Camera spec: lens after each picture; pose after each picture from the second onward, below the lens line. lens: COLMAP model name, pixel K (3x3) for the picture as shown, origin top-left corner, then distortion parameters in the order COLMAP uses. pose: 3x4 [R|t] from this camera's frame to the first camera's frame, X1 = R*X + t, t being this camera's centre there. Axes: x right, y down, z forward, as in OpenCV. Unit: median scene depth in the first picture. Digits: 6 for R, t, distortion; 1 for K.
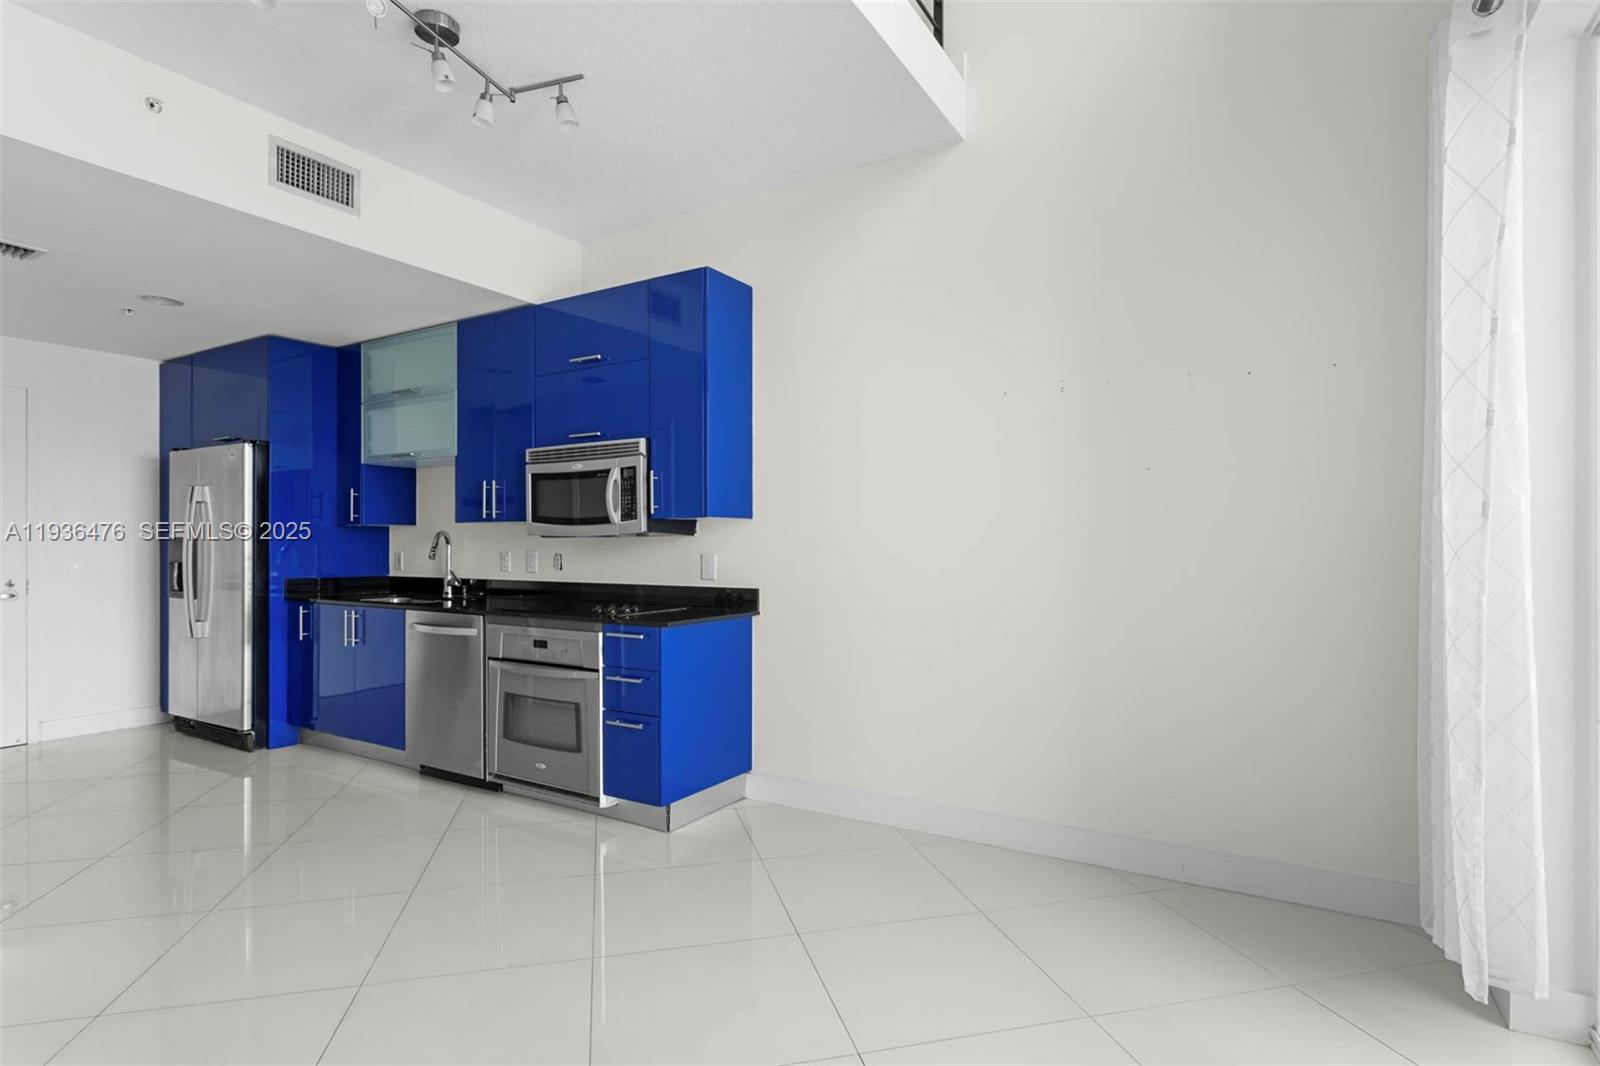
lens RADIAL K [[796.3, 0, 798.8], [0, 796.3, 537.2], [0, 0, 1]] dist [-0.005763, 0.003948]
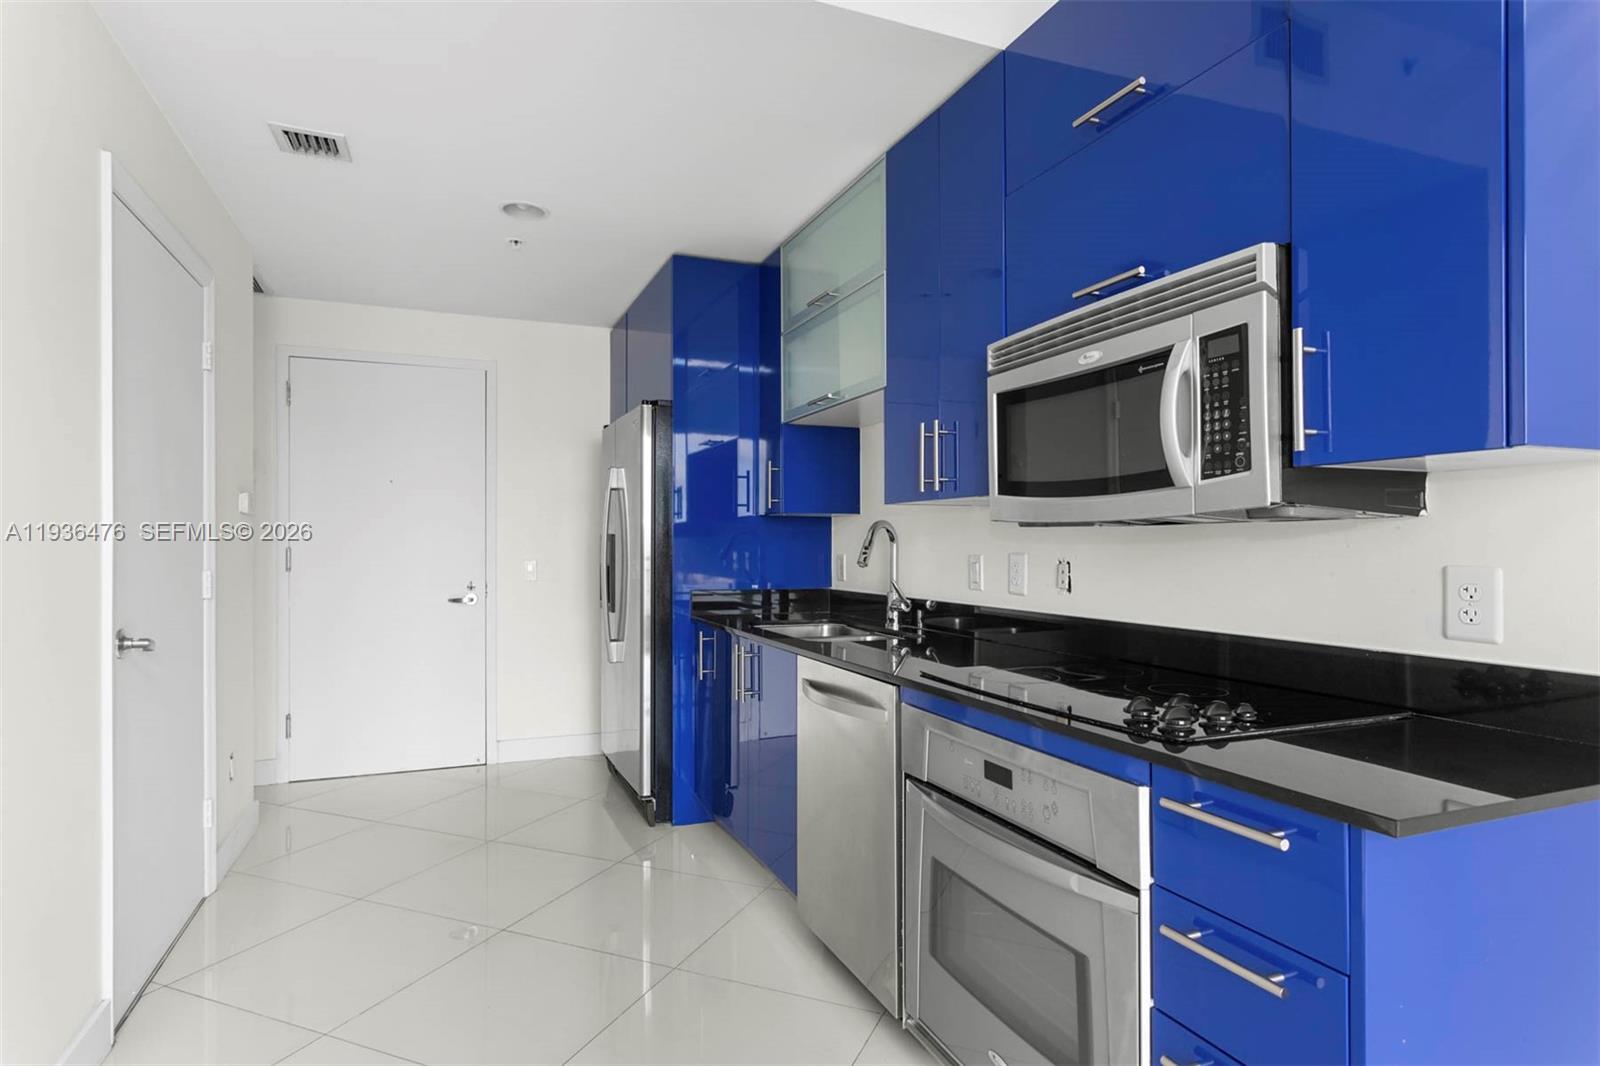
lens RADIAL K [[845.4, 0, 797.8], [0, 845.4, 538.5], [0, 0, 1]] dist [0.004282, 0.000897]
pose [[0.794536, -0.003909, -0.607205, -0.122040], [0.004265, 0.999991, -0.000856, 0.007412], [0.607203, -0.001910, 0.794545, 0.521524]]
